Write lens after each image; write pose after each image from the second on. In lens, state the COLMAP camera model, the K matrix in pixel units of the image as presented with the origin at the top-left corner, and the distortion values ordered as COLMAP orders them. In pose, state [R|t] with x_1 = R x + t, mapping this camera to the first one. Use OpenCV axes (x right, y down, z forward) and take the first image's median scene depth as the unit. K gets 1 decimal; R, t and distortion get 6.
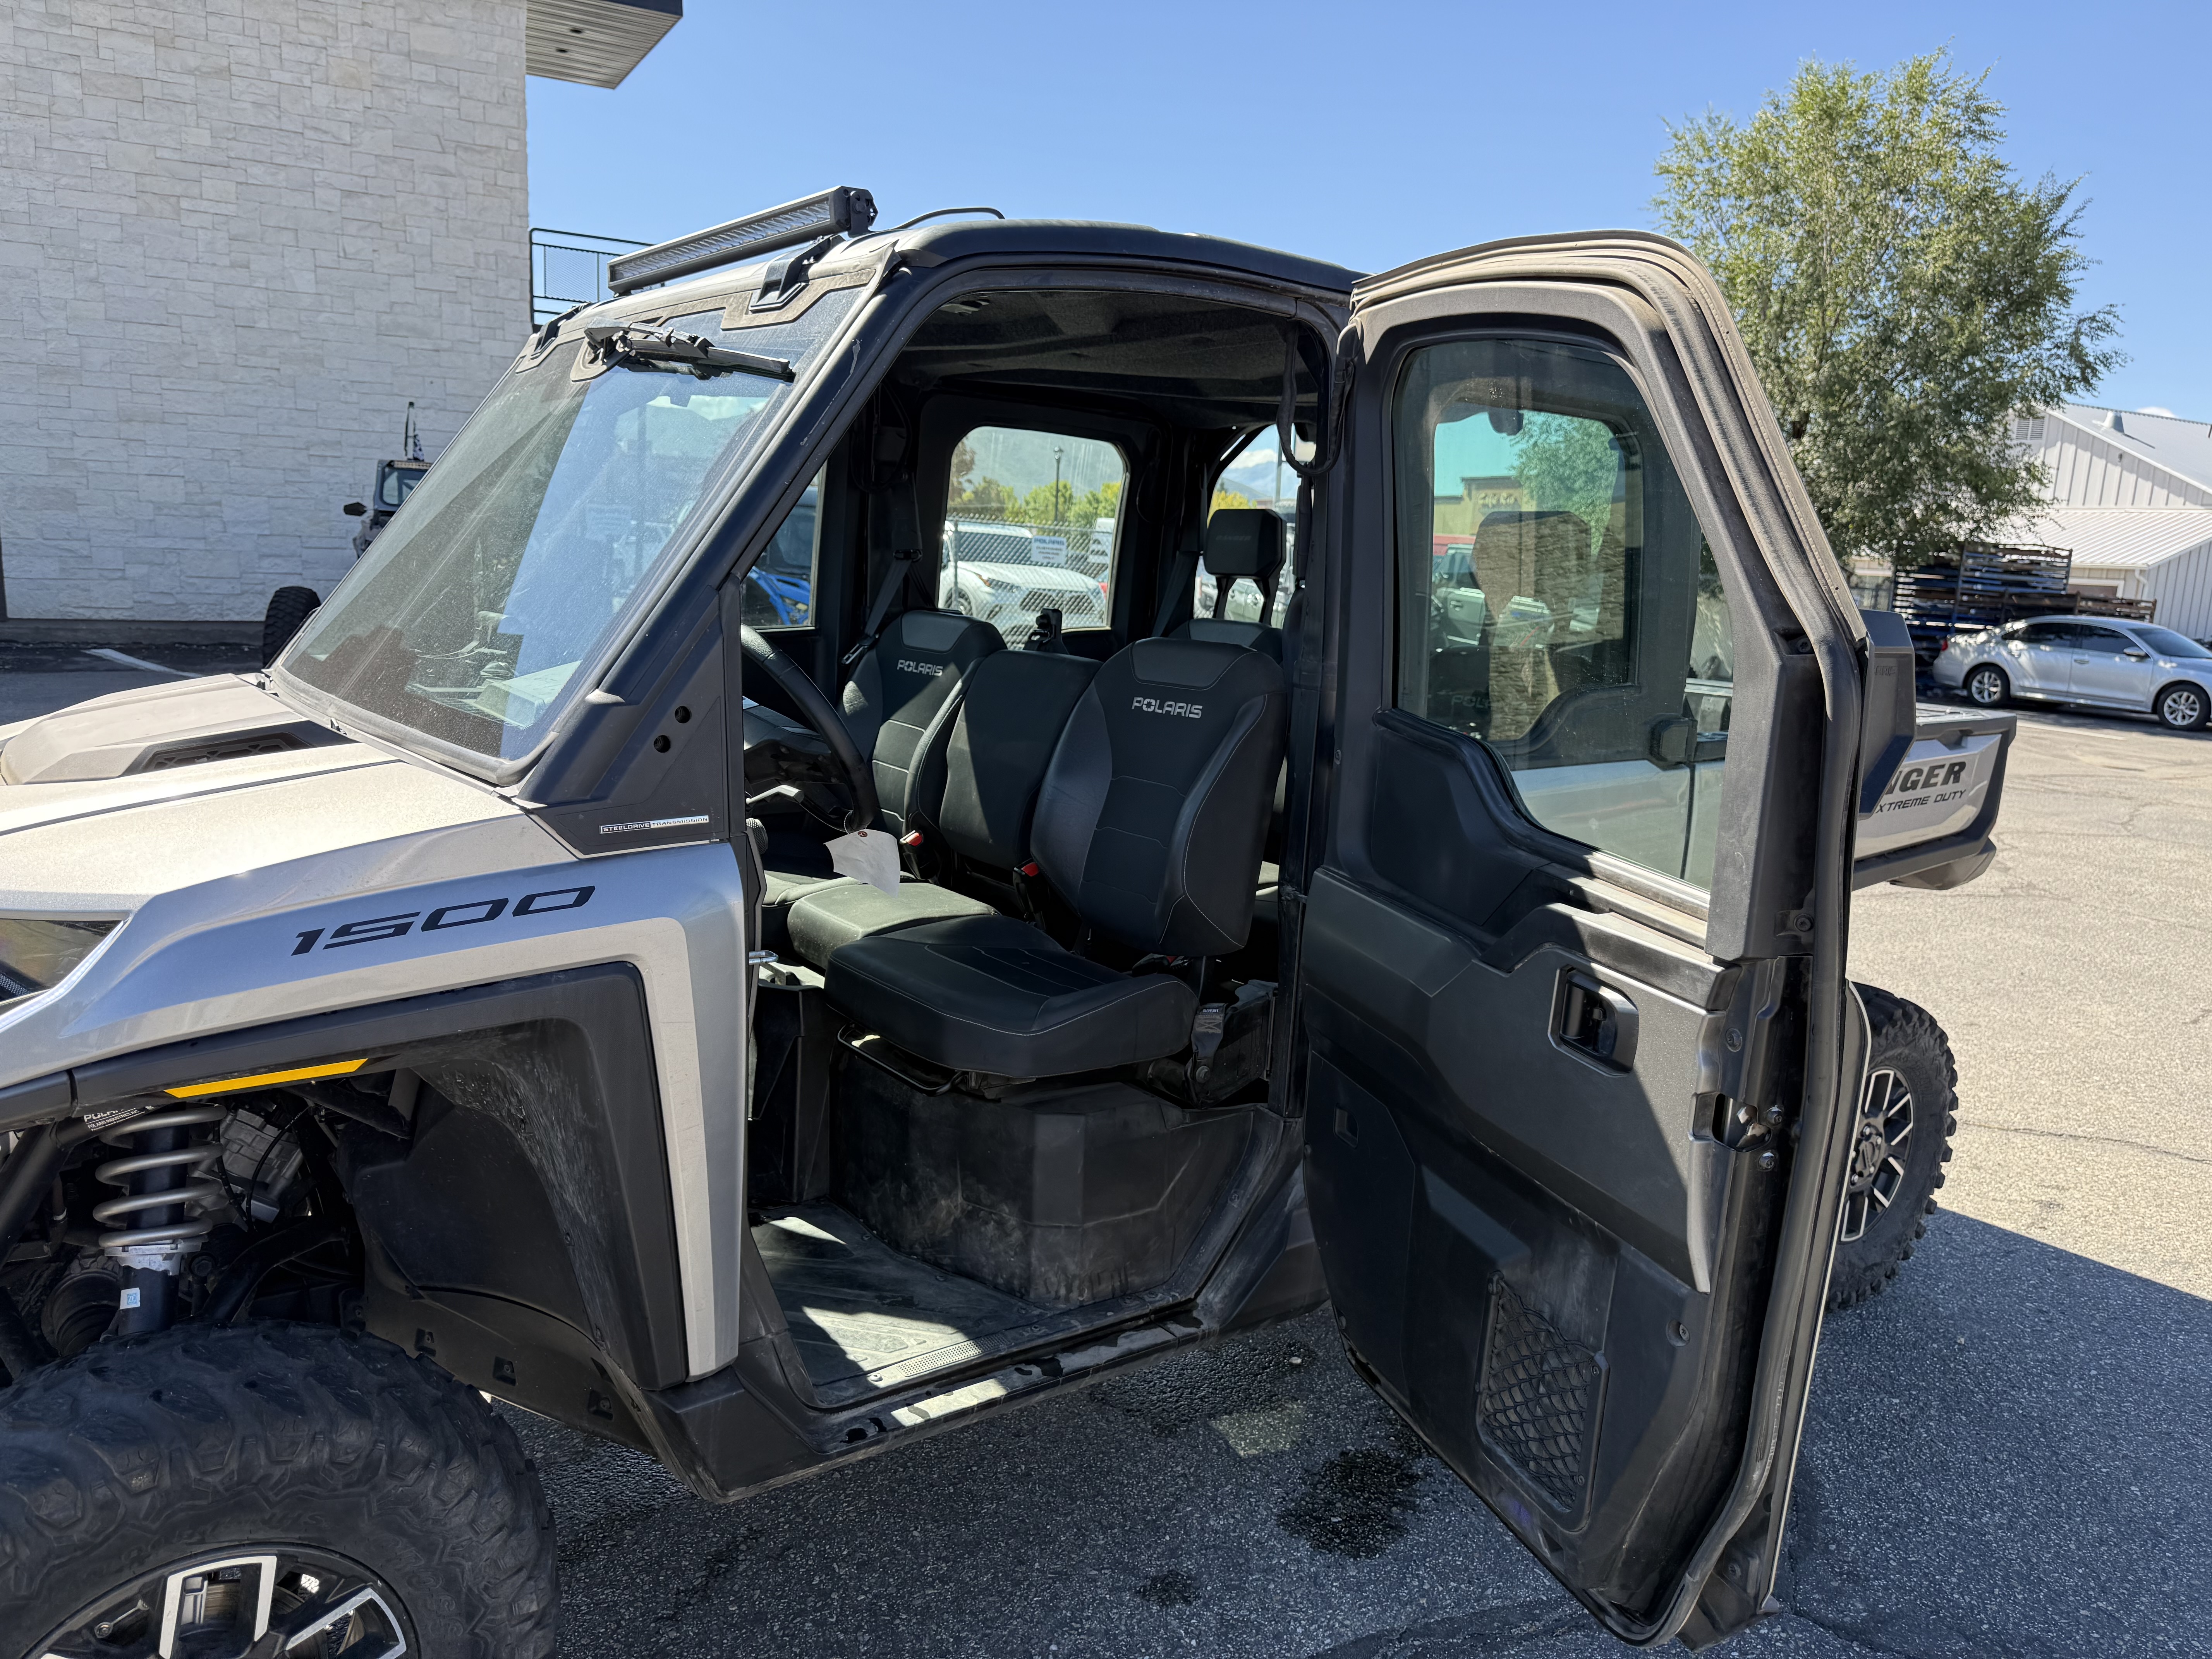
lens RADIAL K [[1569.4, 0, 1100.9], [0, 1569.4, 835.7], [0, 0, 1]] dist [0.019535, -0.024015]
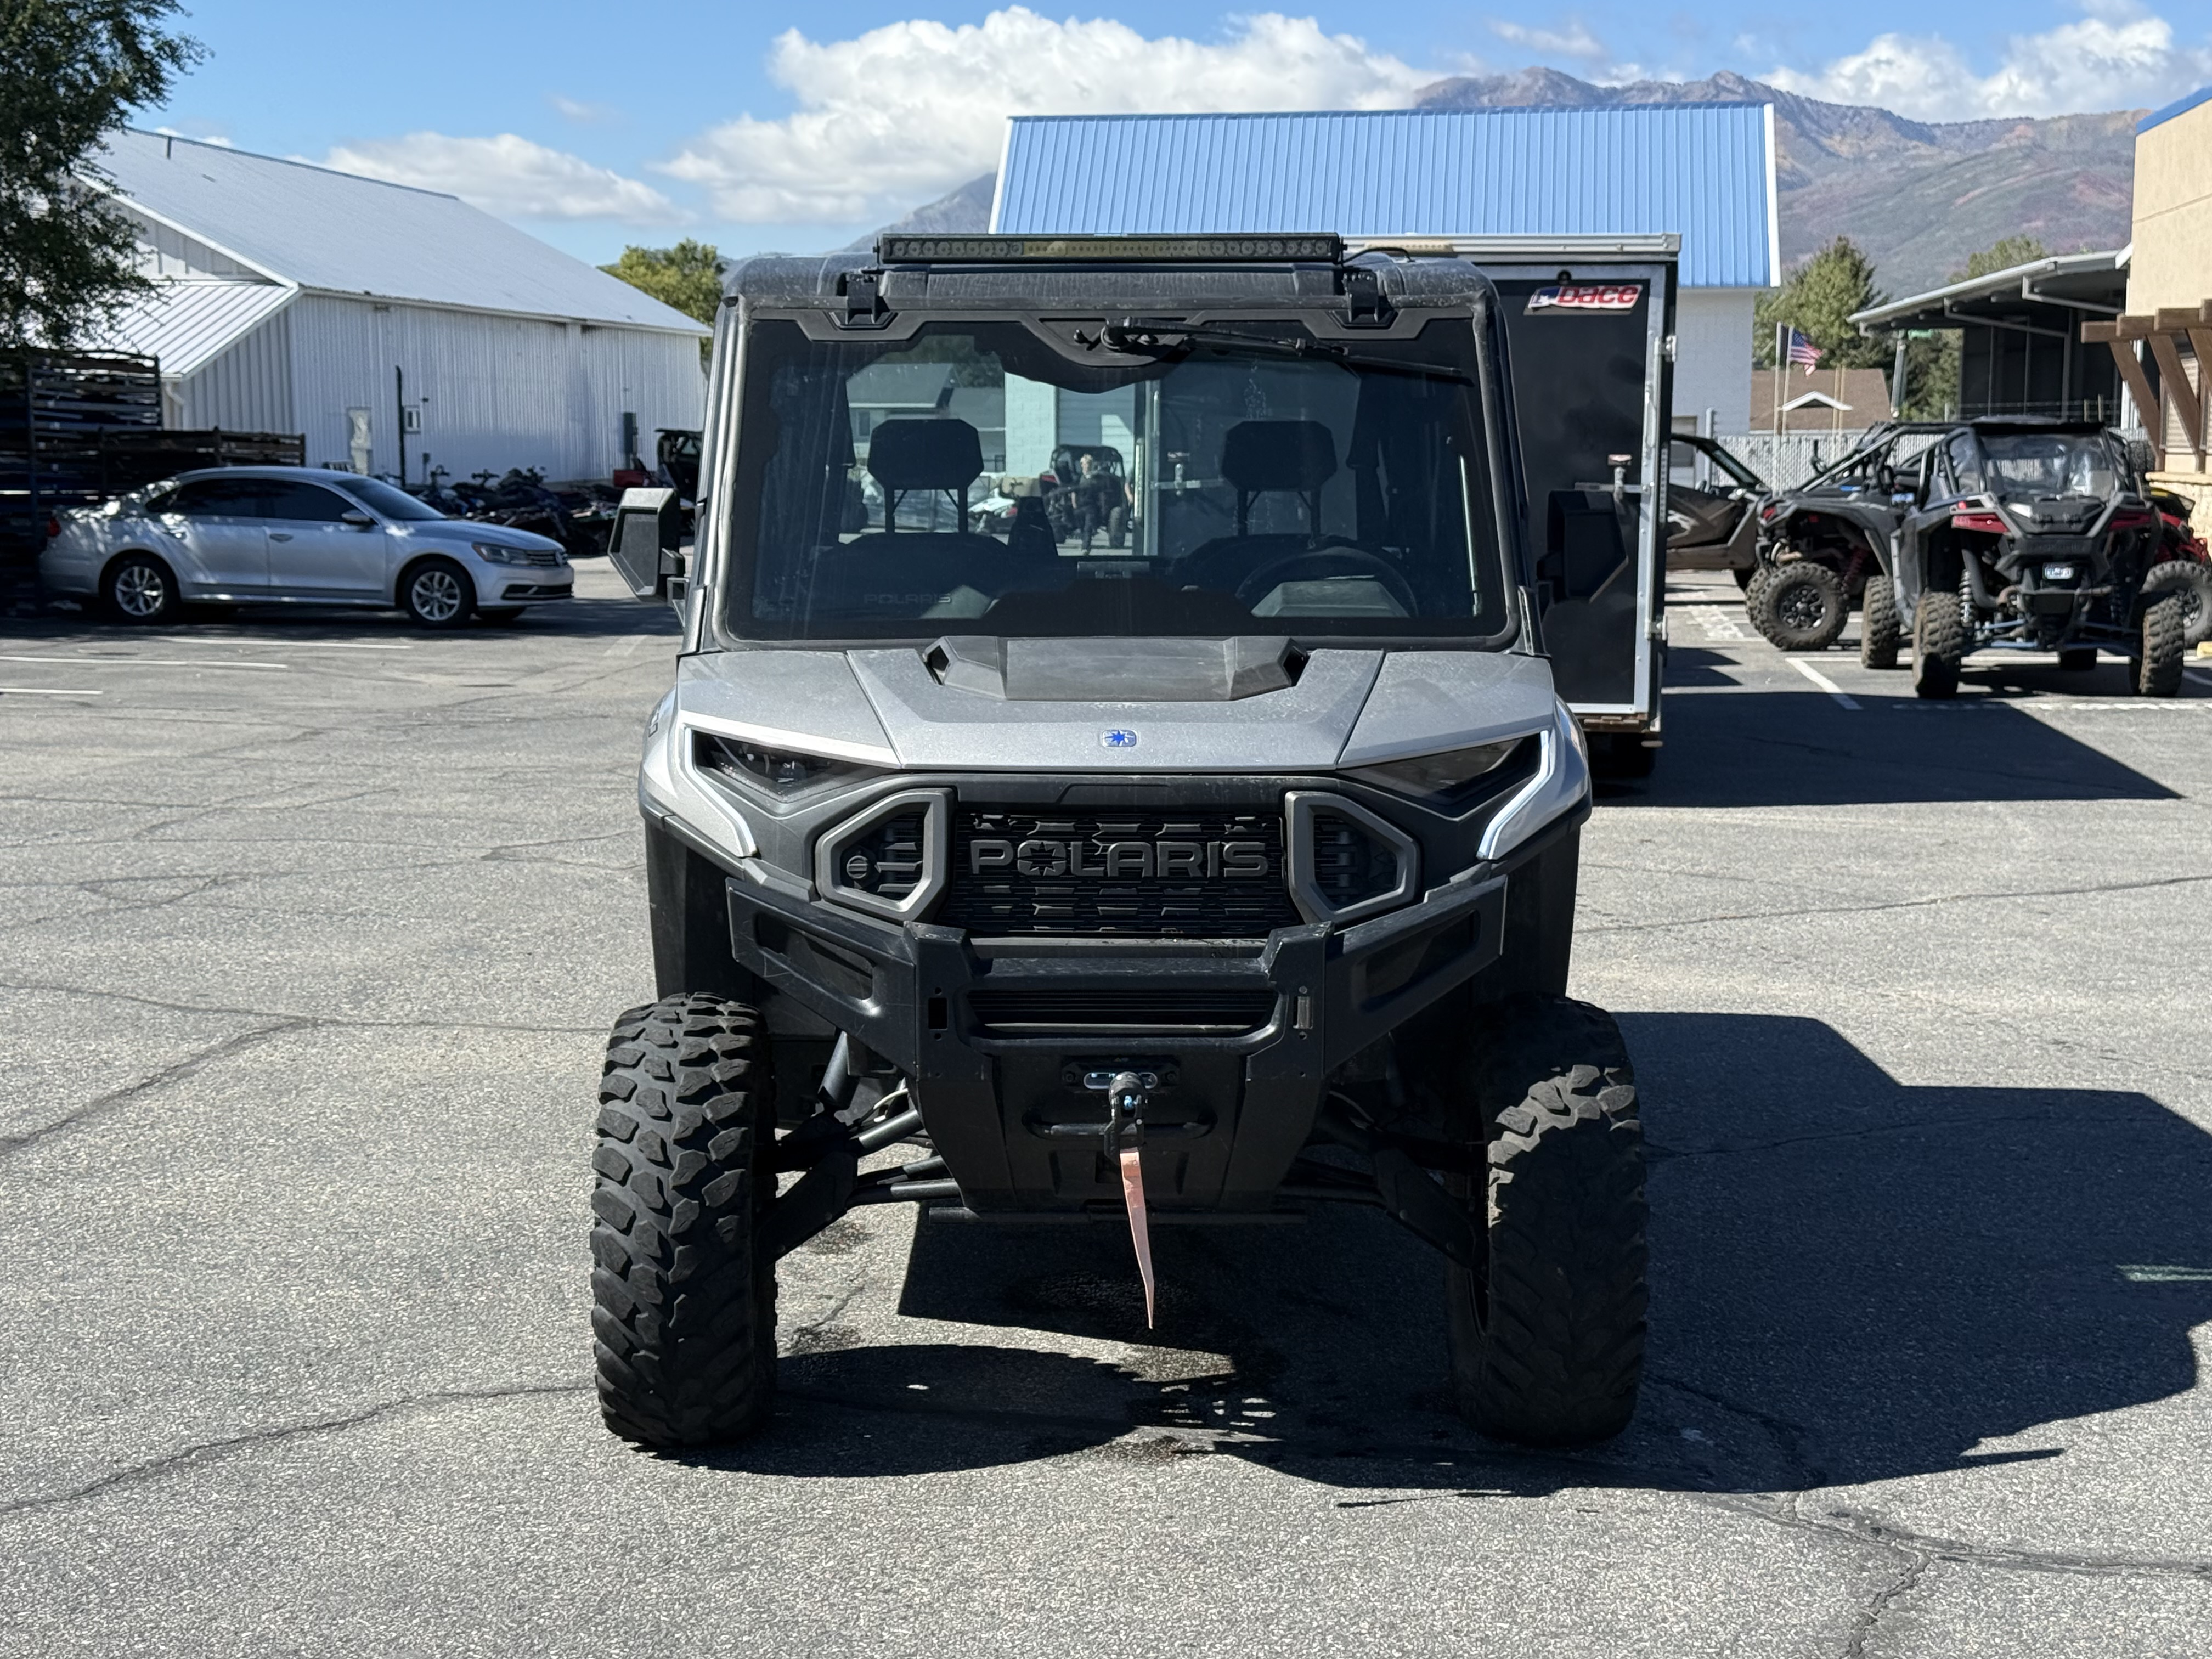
lens RADIAL K [[3214.8, 0, 1111.3], [0, 3214.8, 885.7], [0, 0, 1]] dist [0.161879, -0.330382]
pose [[0.600040, -0.160004, 0.783805, -0.356146], [0.172431, 0.982631, 0.068588, -0.007344], [-0.781165, 0.093997, 0.617208, -0.089619]]
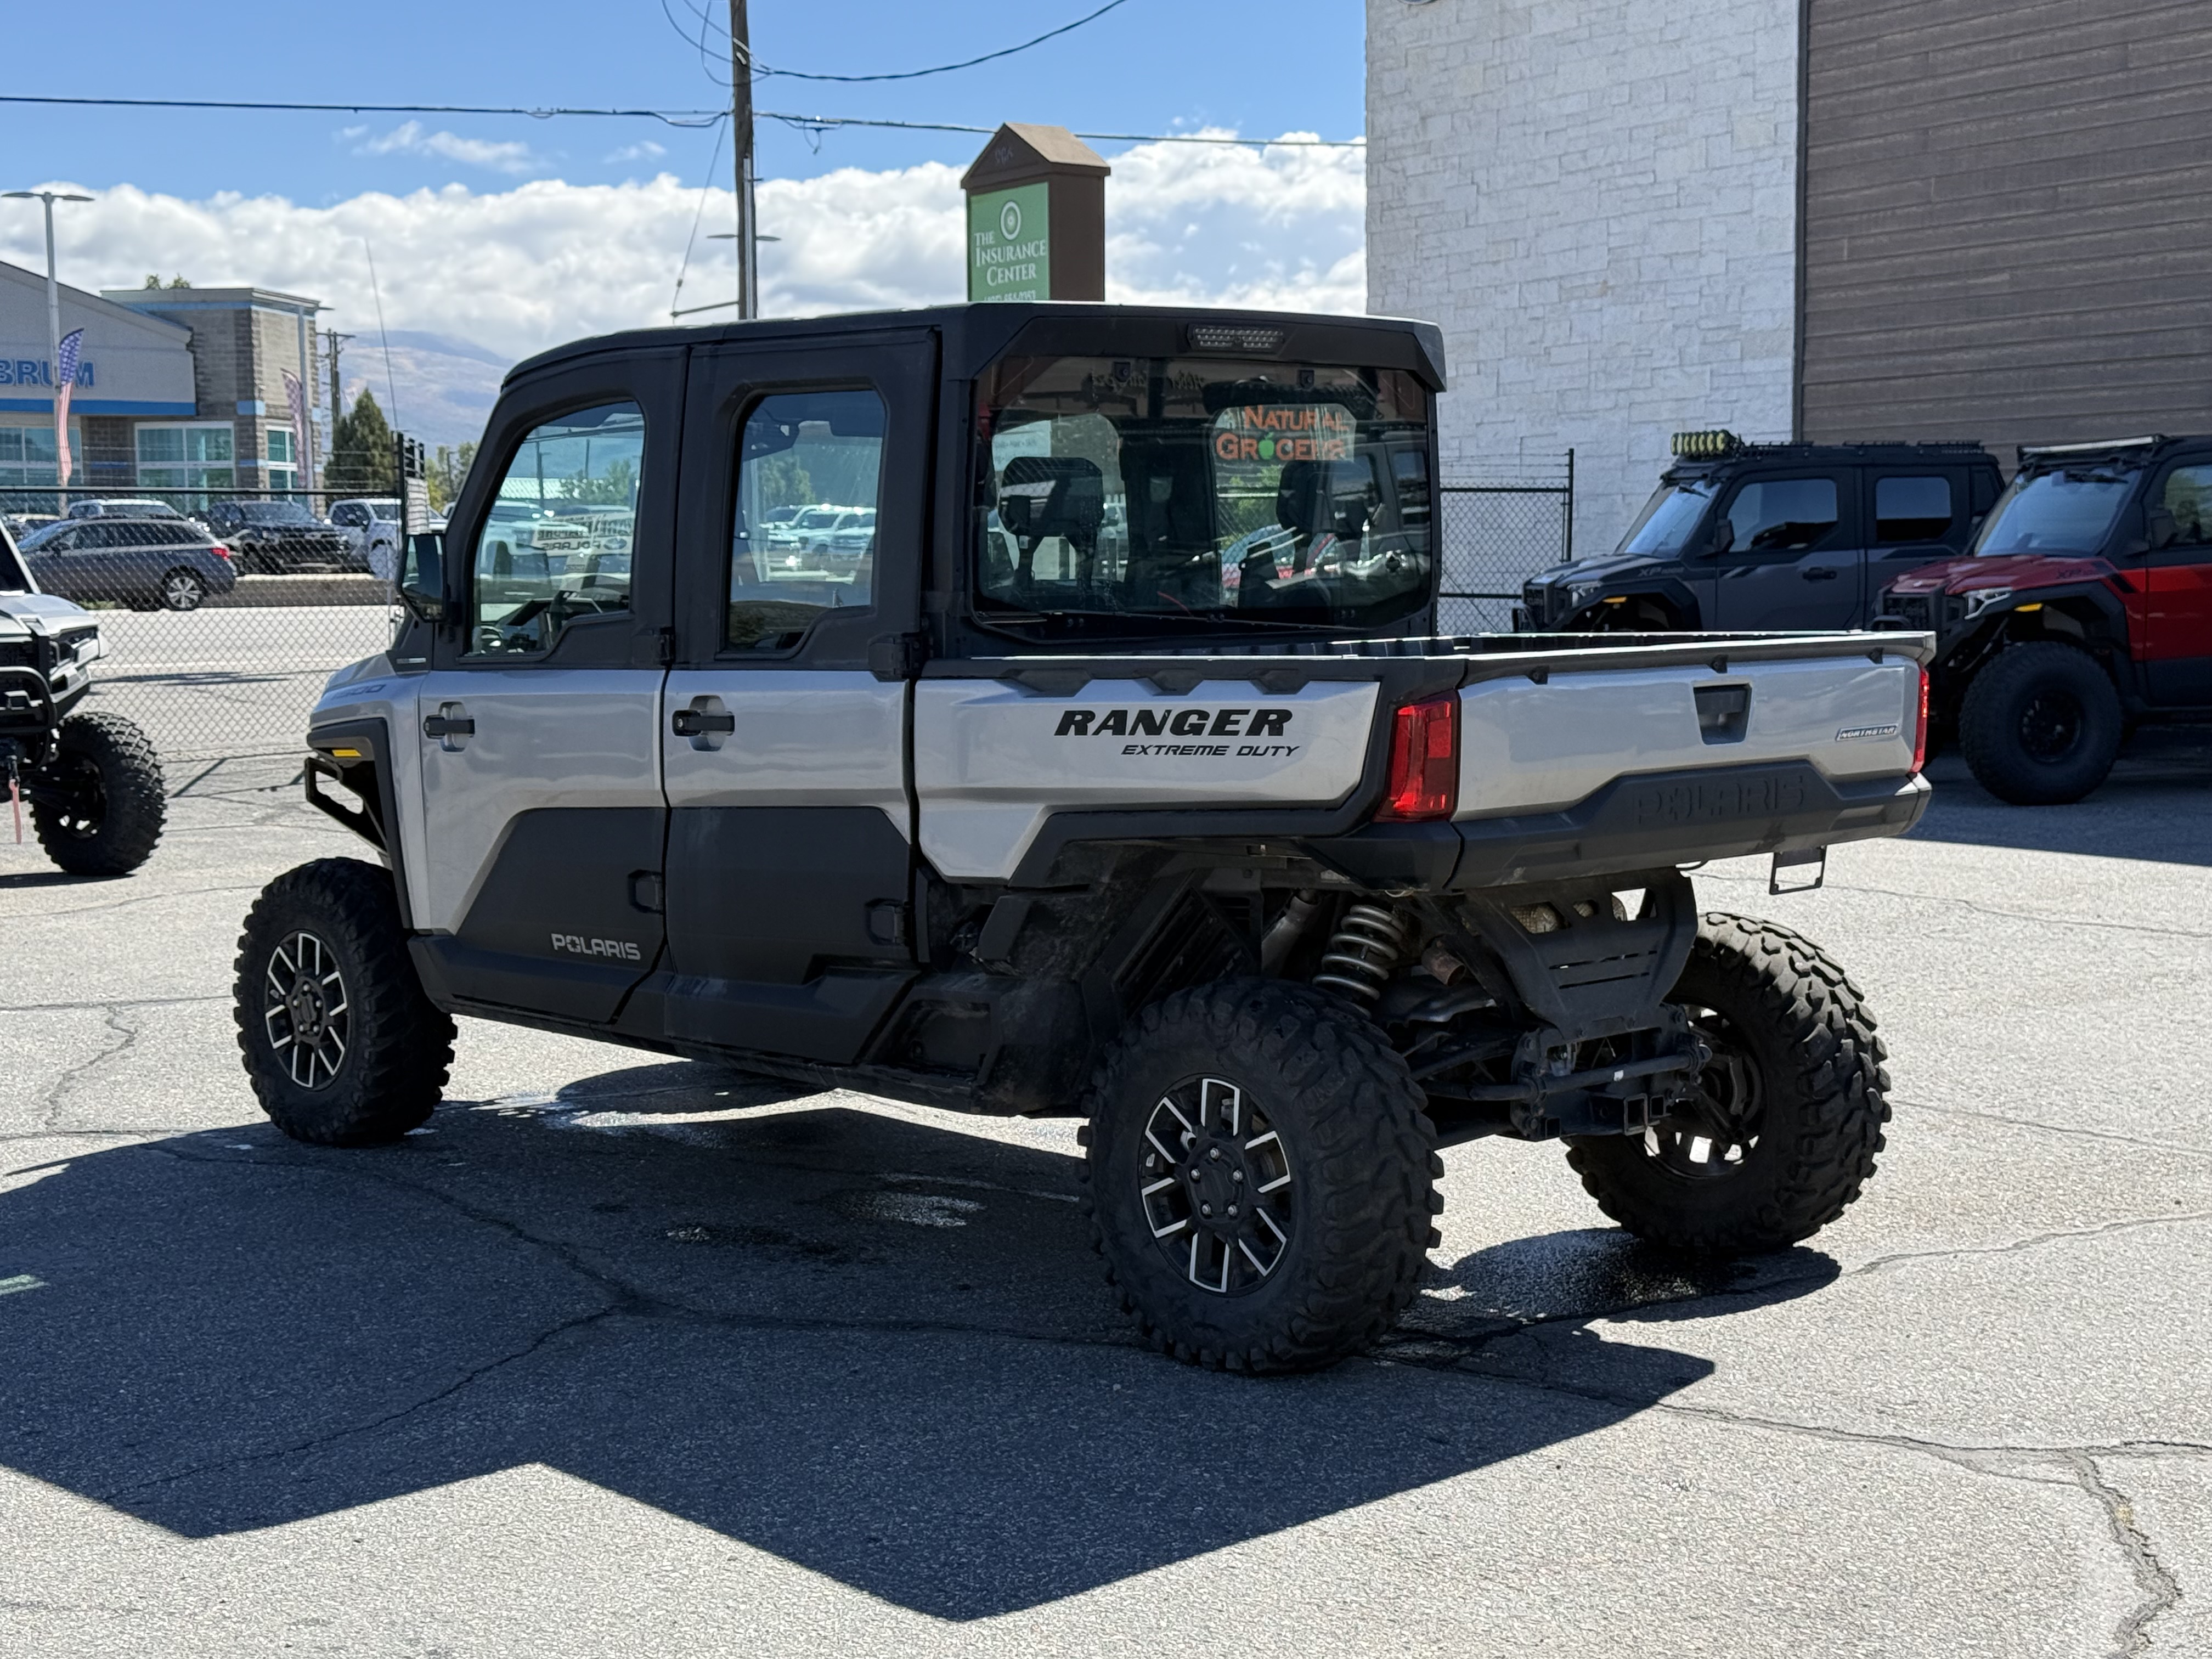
lens RADIAL K [[3214.8, 0, 1111.3], [0, 3214.8, 885.7], [0, 0, 1]] dist [0.161879, -0.330382]
pose [[0.118726, 0.048767, -0.991729, 0.504180], [-0.158764, 0.986875, 0.029522, 0.001690], [0.980152, 0.153946, 0.124910, 0.167271]]
